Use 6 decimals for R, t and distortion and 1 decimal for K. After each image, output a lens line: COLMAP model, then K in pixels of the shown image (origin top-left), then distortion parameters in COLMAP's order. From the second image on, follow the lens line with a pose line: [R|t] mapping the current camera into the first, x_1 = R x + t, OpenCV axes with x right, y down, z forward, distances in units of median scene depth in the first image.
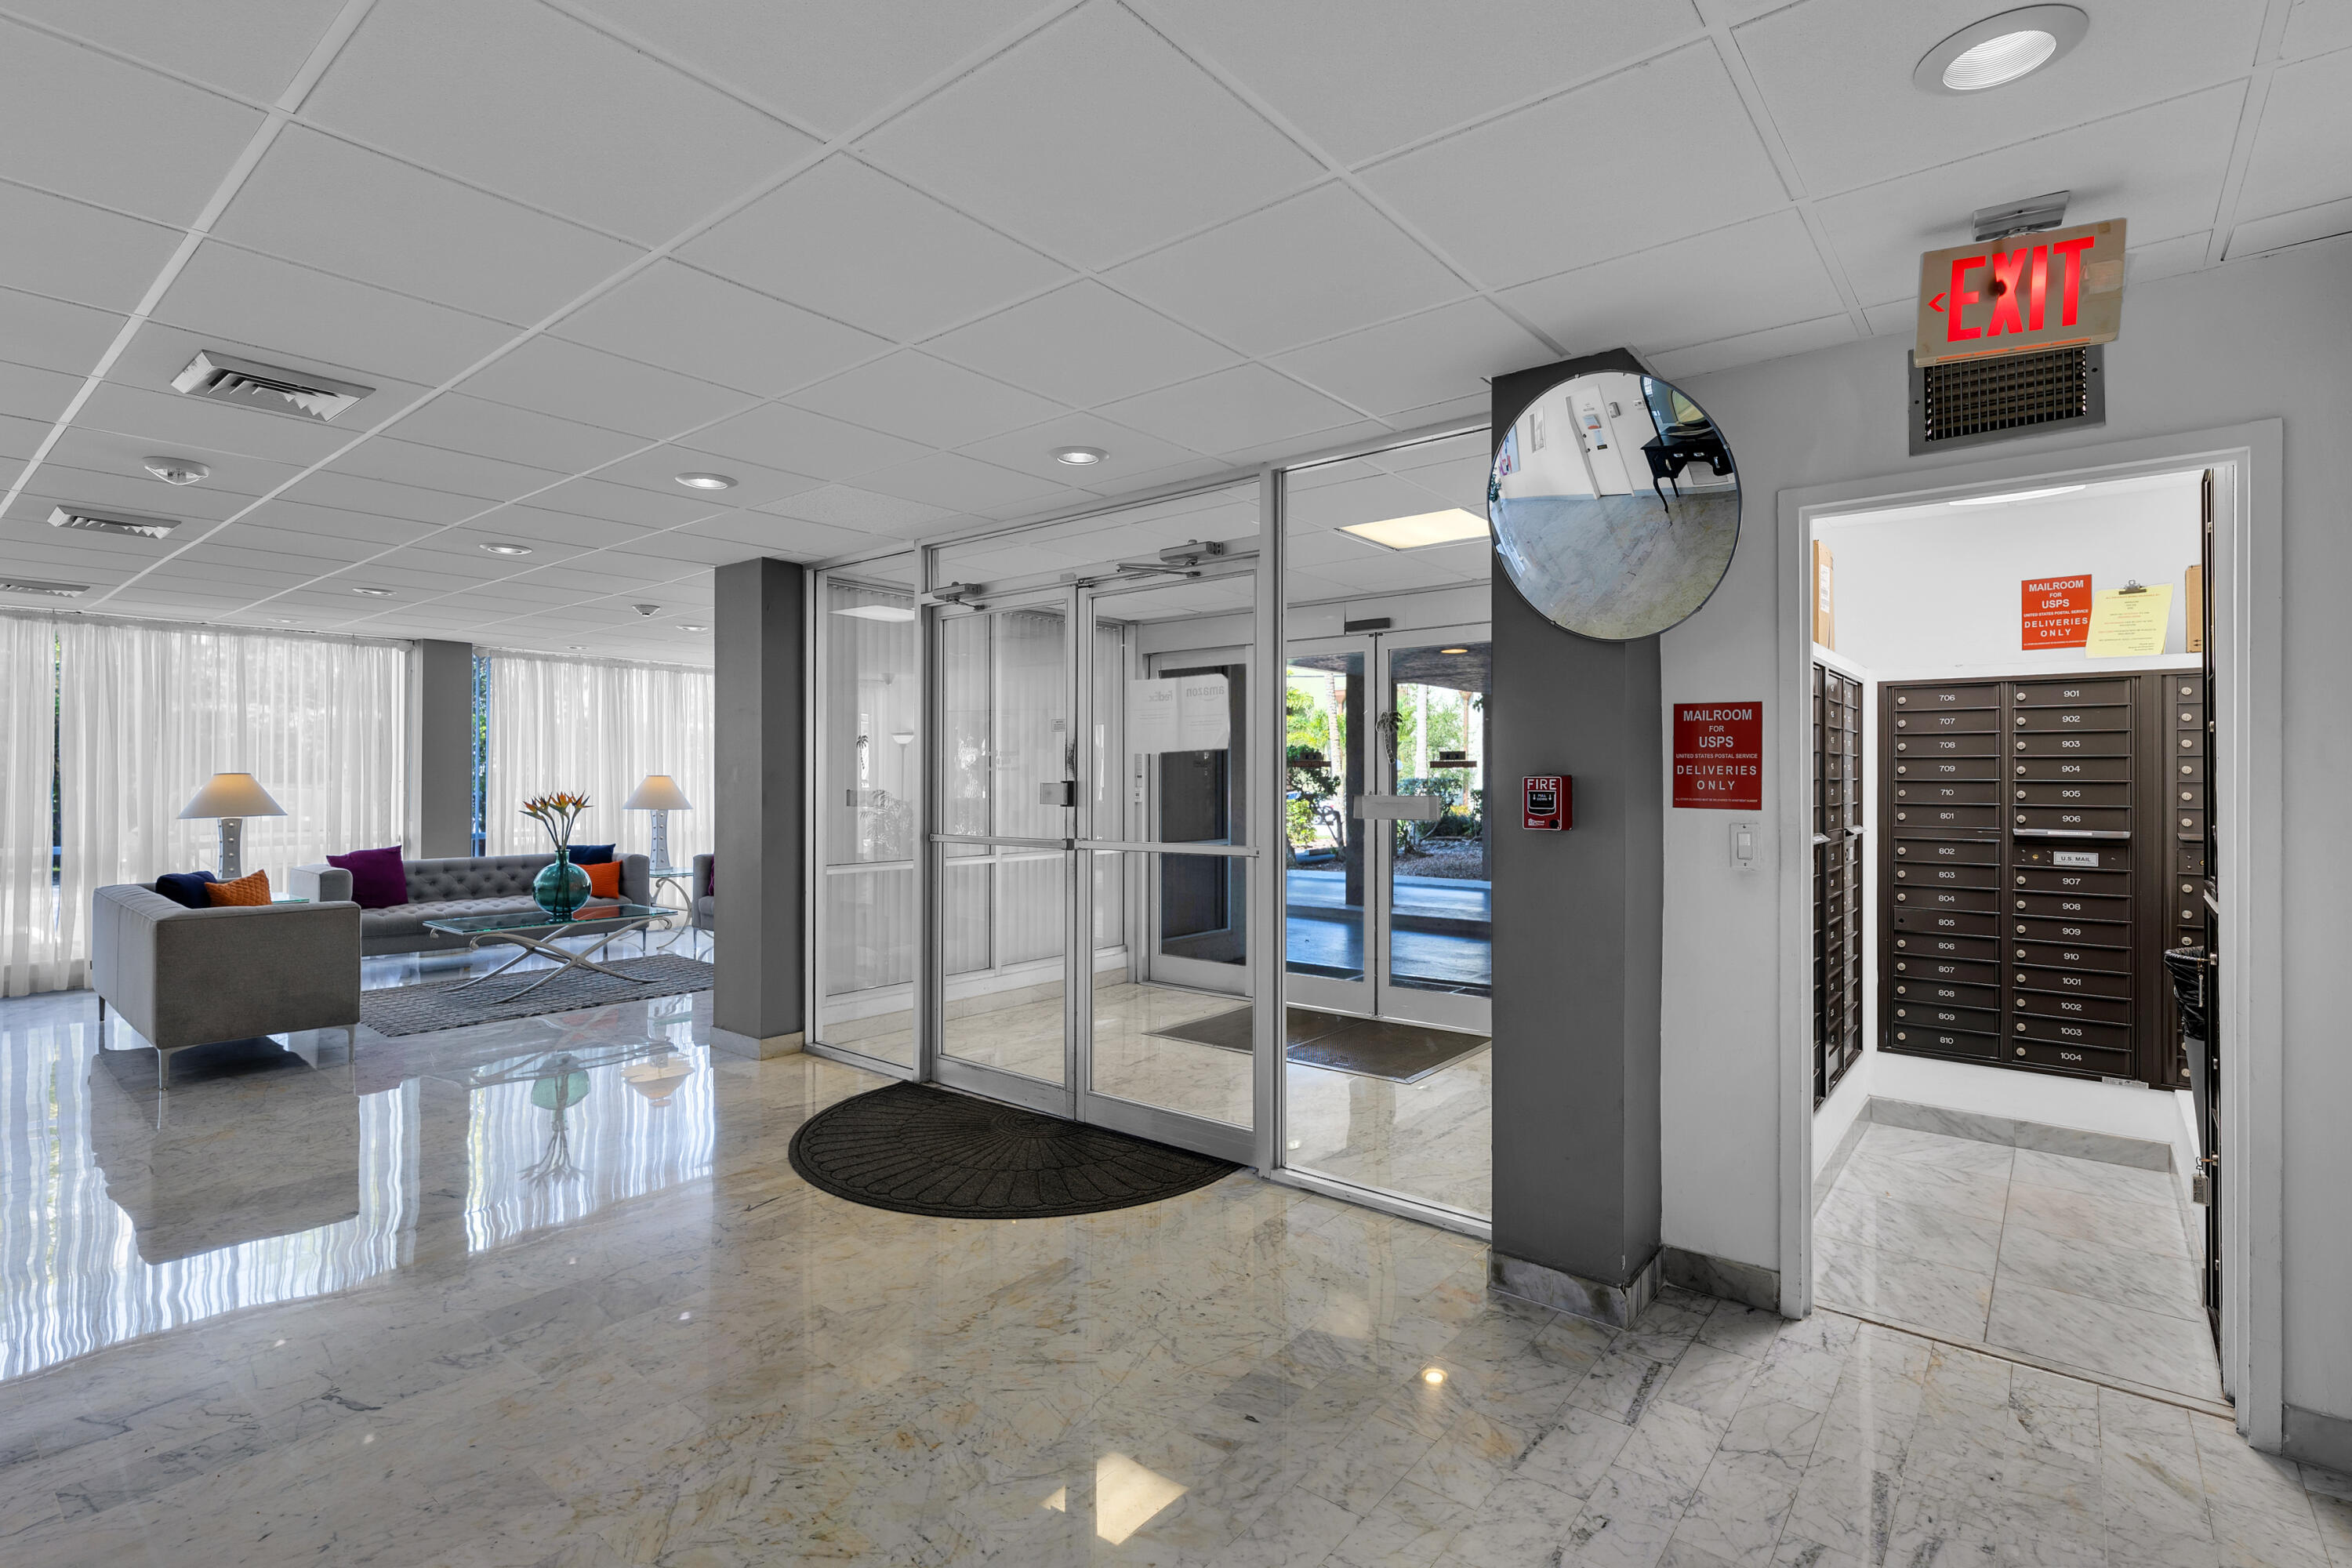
lens RADIAL K [[1110.6, 0, 1175.0], [0, 1110.6, 772.5], [0, 0, 1]] dist [0.003575, 0.000095]
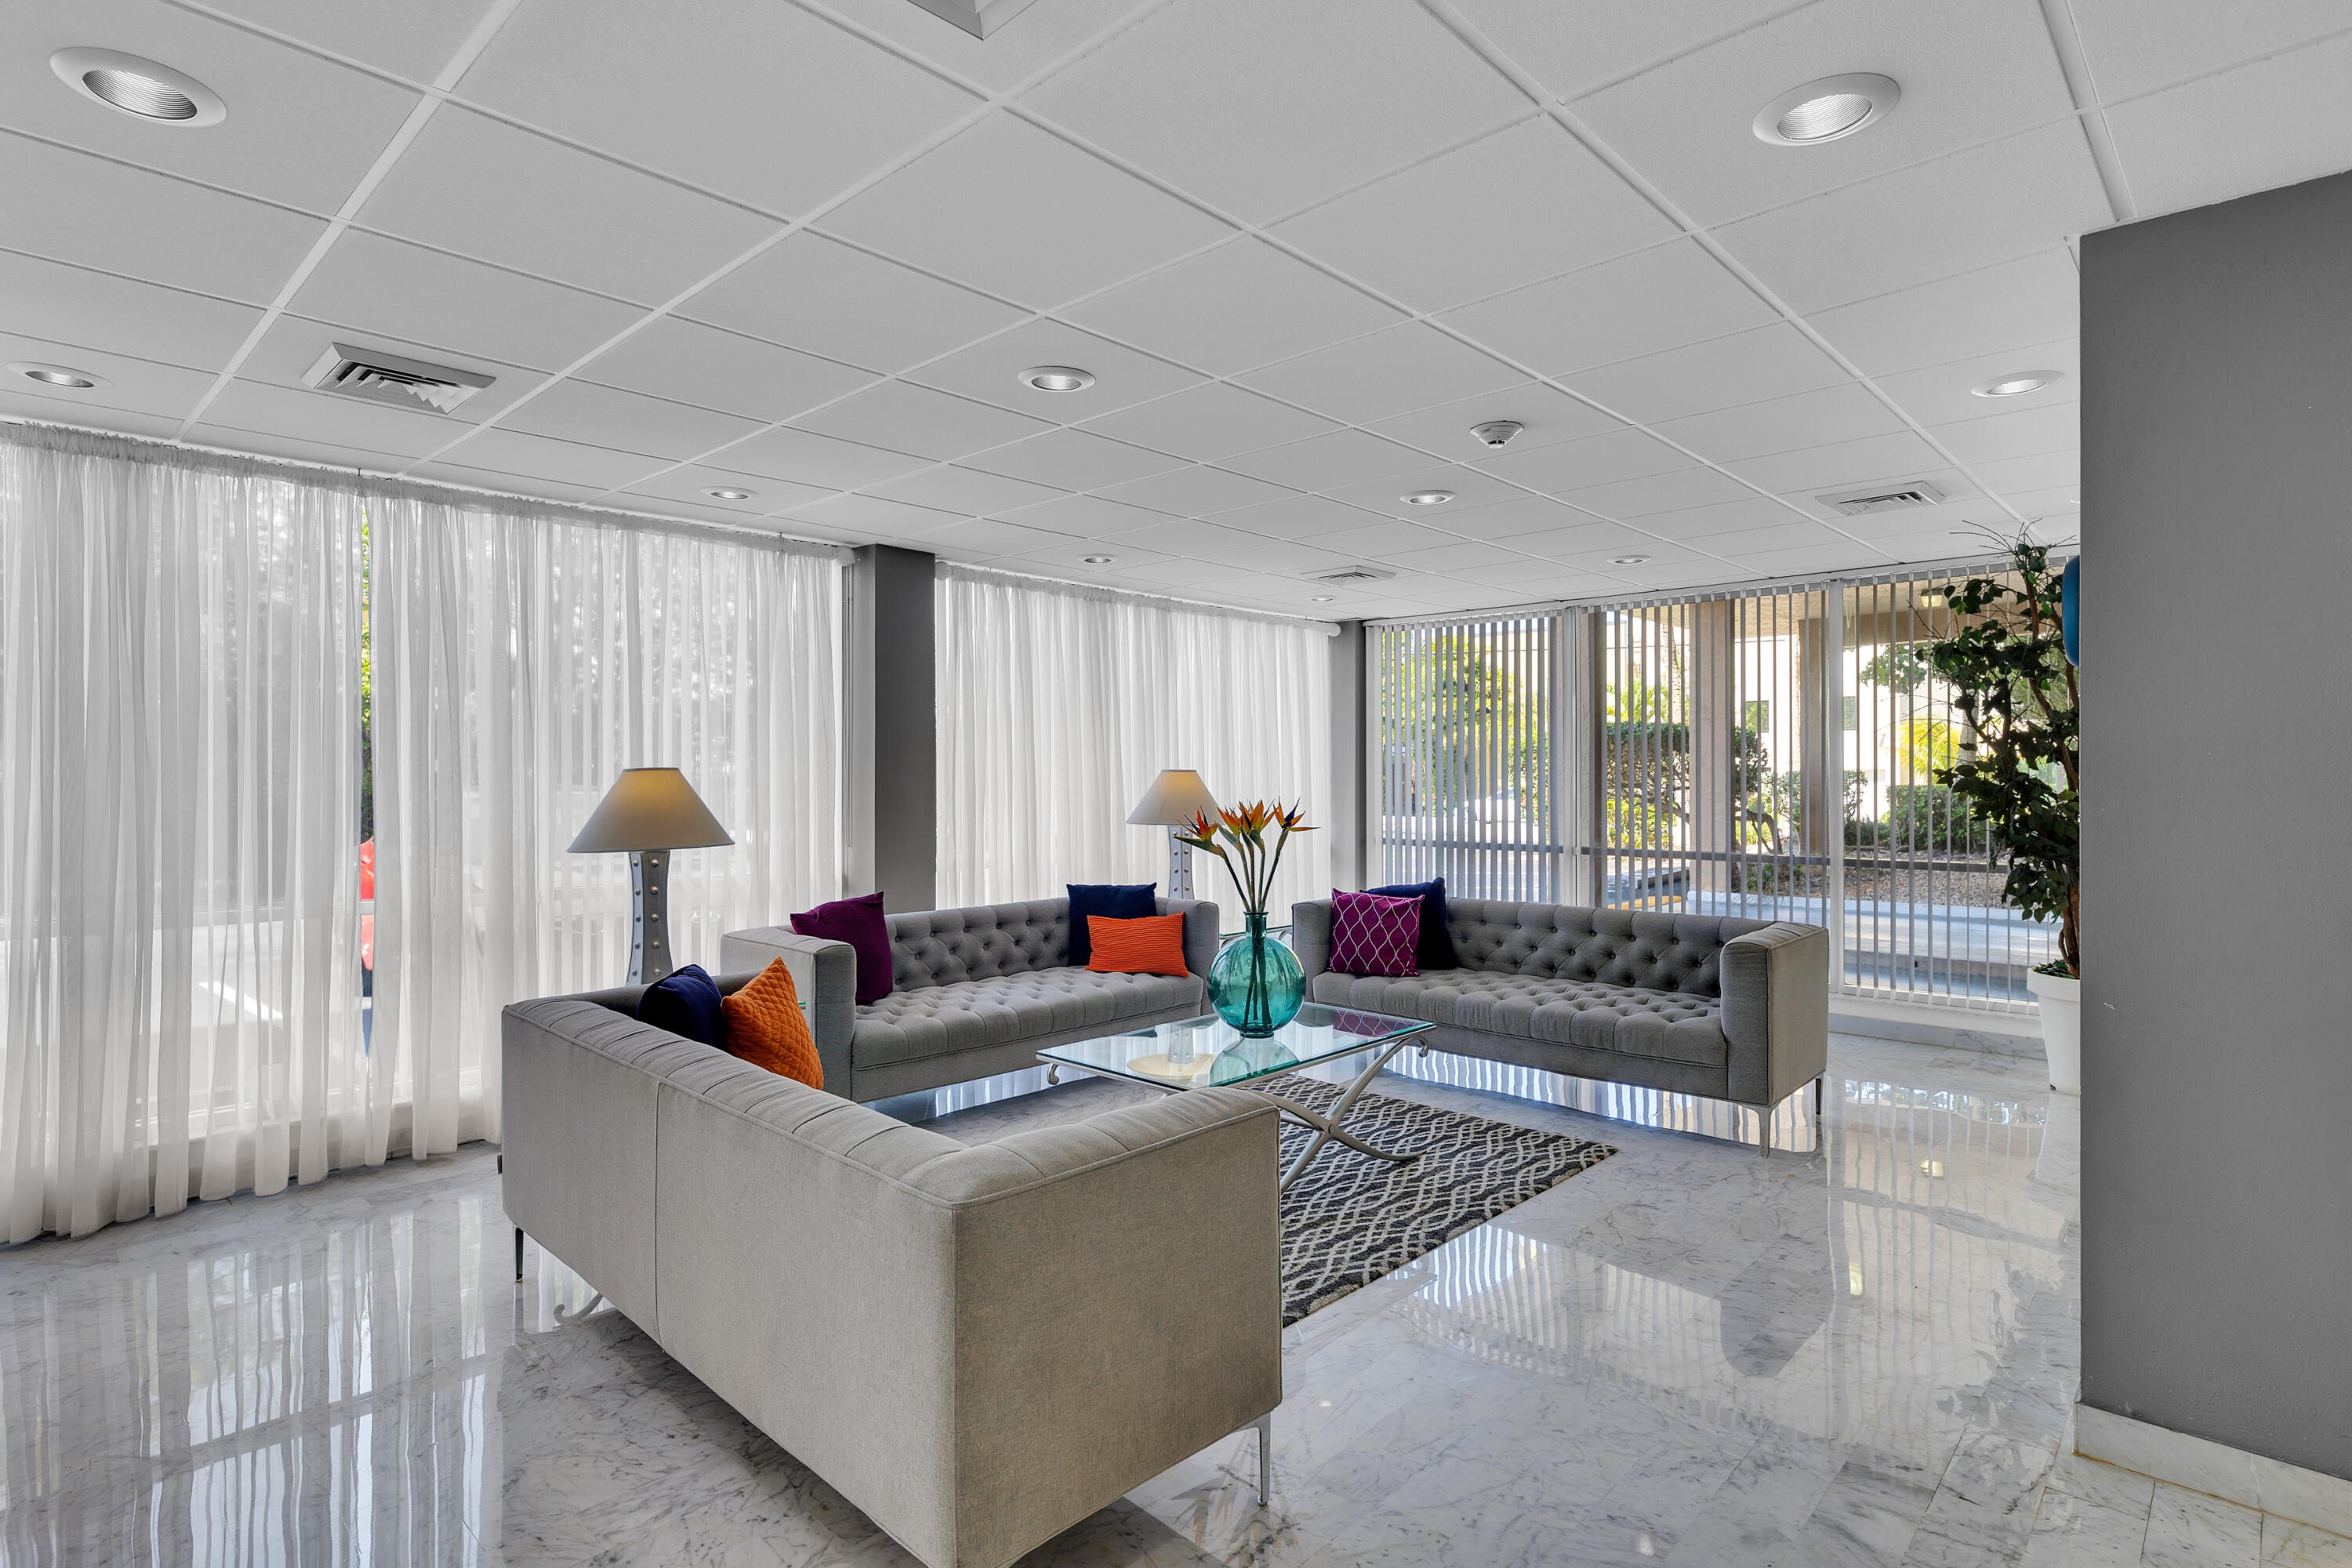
lens RADIAL K [[1187.9, 0, 1170.9], [0, 1187.9, 775.8], [0, 0, 1]] dist [-0.005466, 0.001307]
pose [[0.995355, -0.007567, -0.095976, -0.704967], [0.008006, 0.999959, 0.004186, 0.005212], [0.095941, -0.004935, 0.995375, 0.582057]]
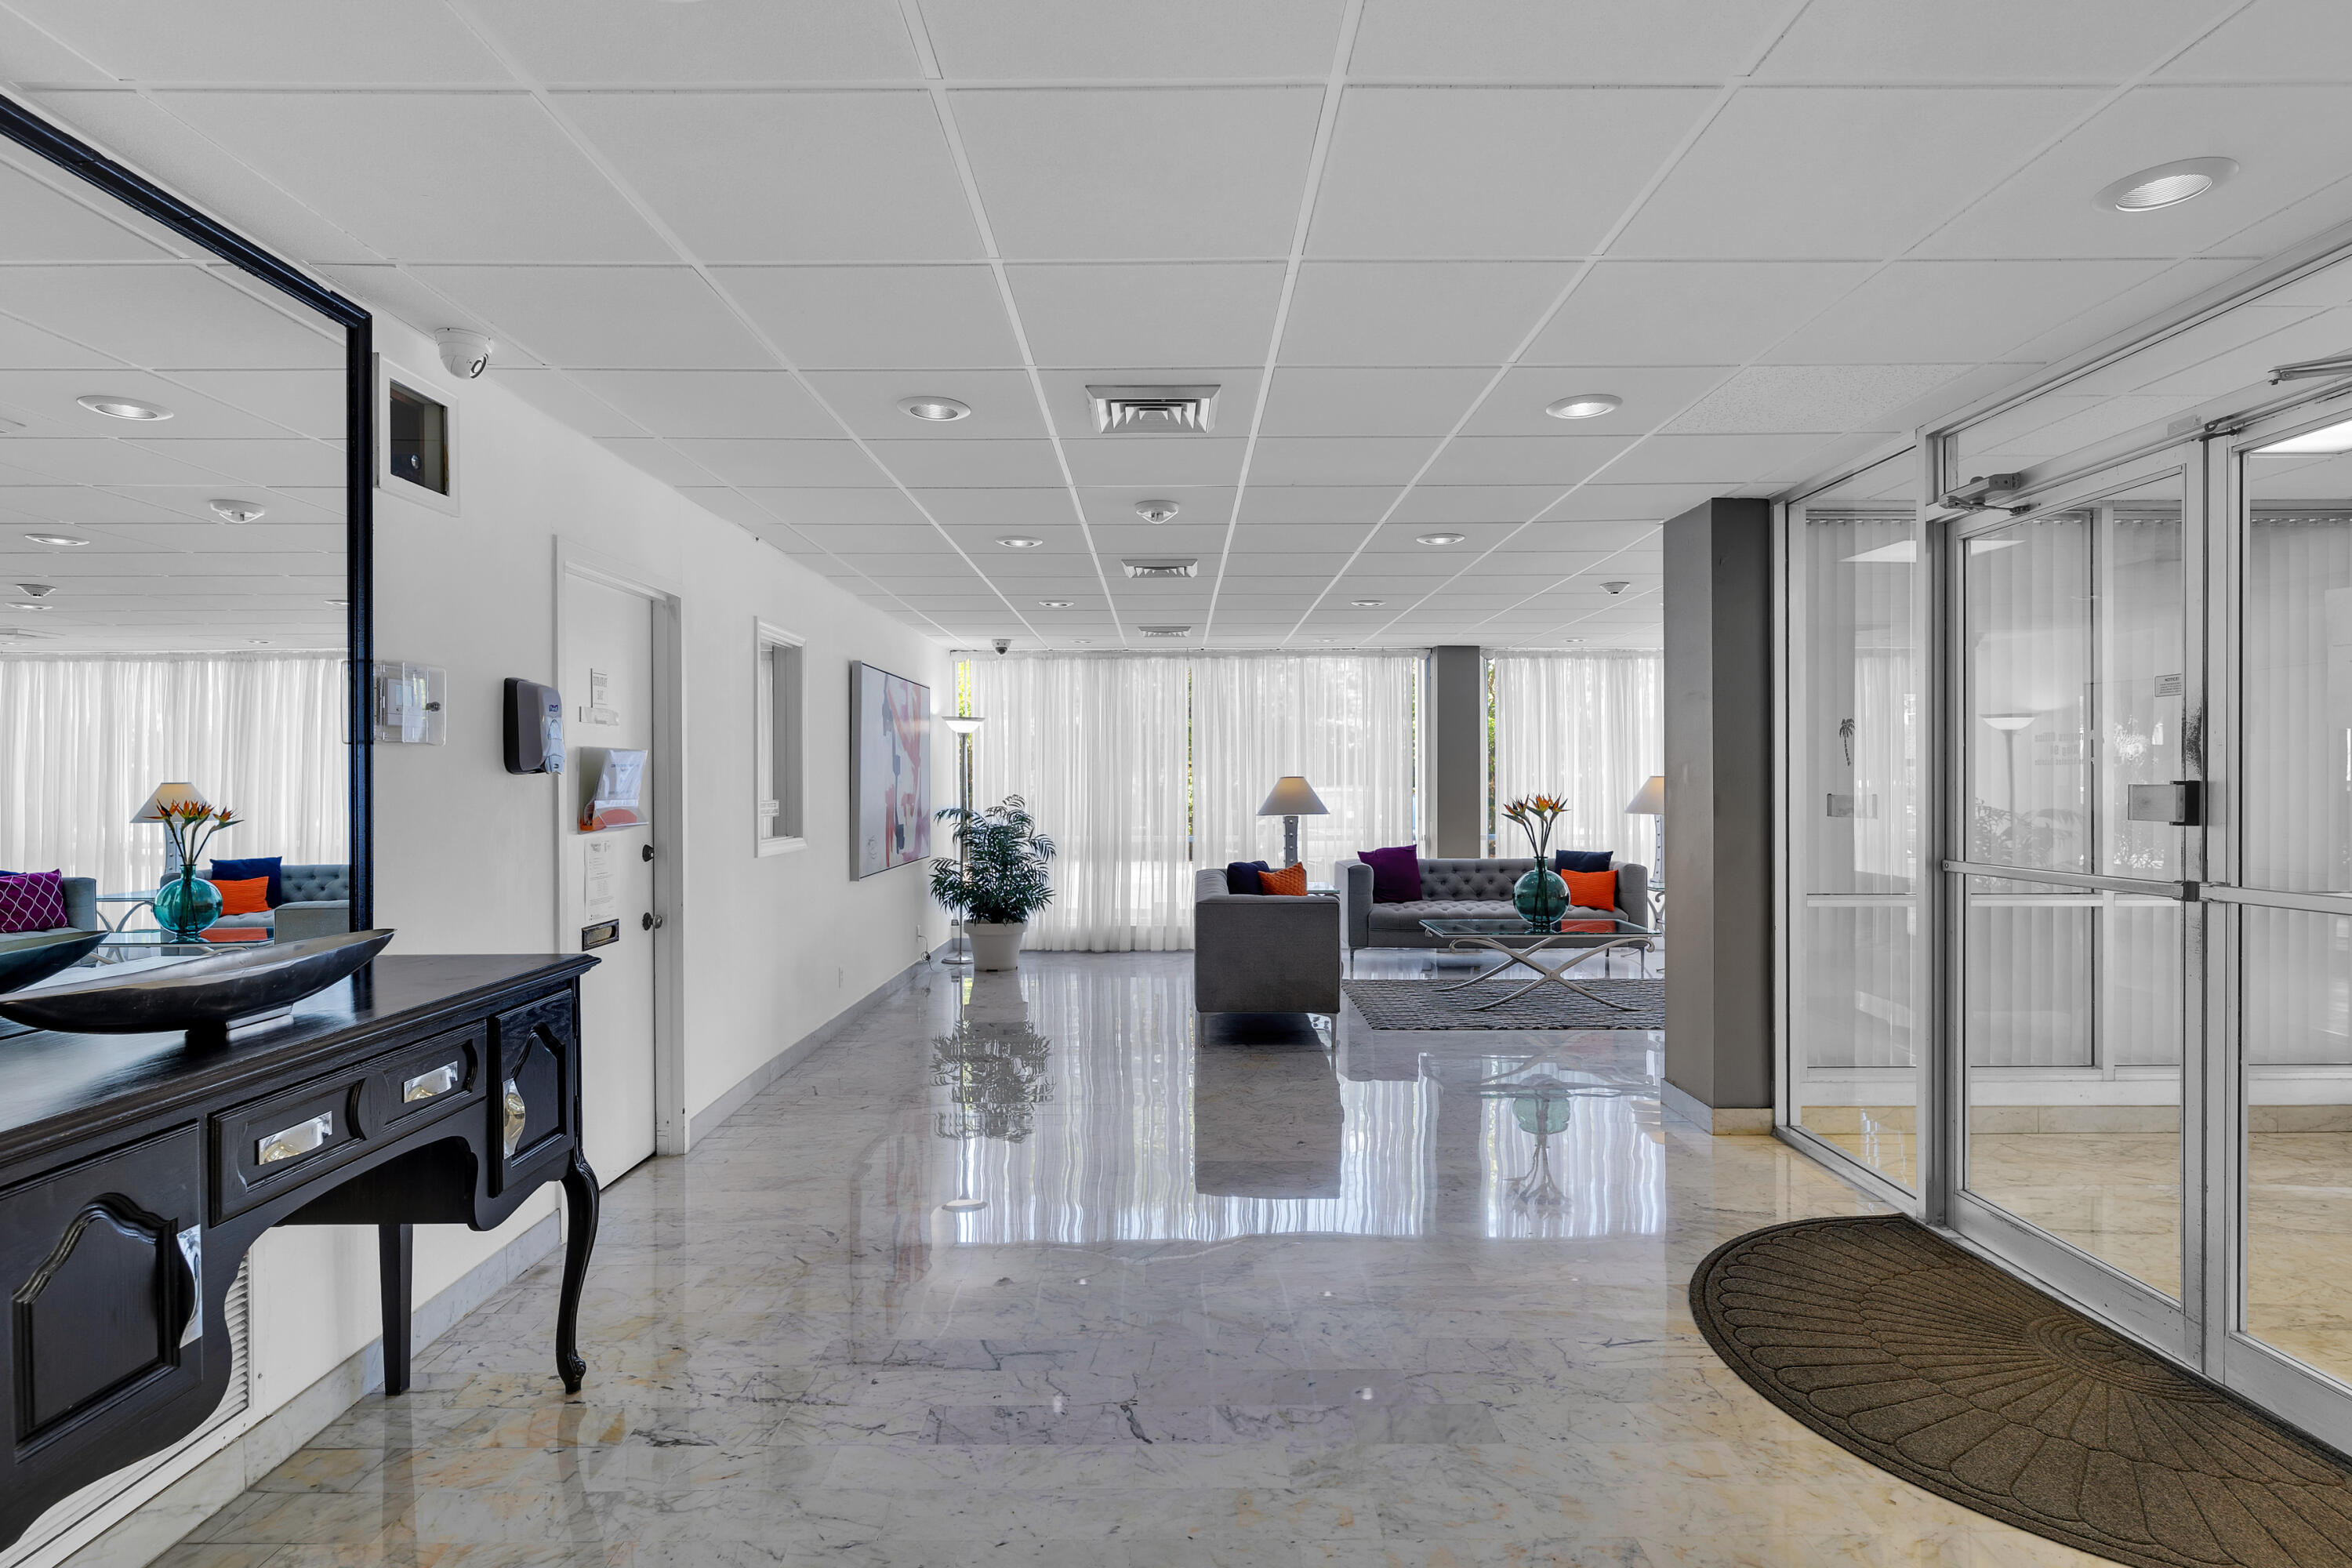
lens RADIAL K [[1187.9, 0, 1170.8], [0, 1187.9, 787.7], [0, 0, 1]] dist [-0.005466, 0.001307]
pose [[0.634337, 0.000566, -0.773057, 0.034337], [0.008971, 0.999927, 0.008094, 0.001077], [0.773005, -0.012069, 0.634285, 0.160941]]
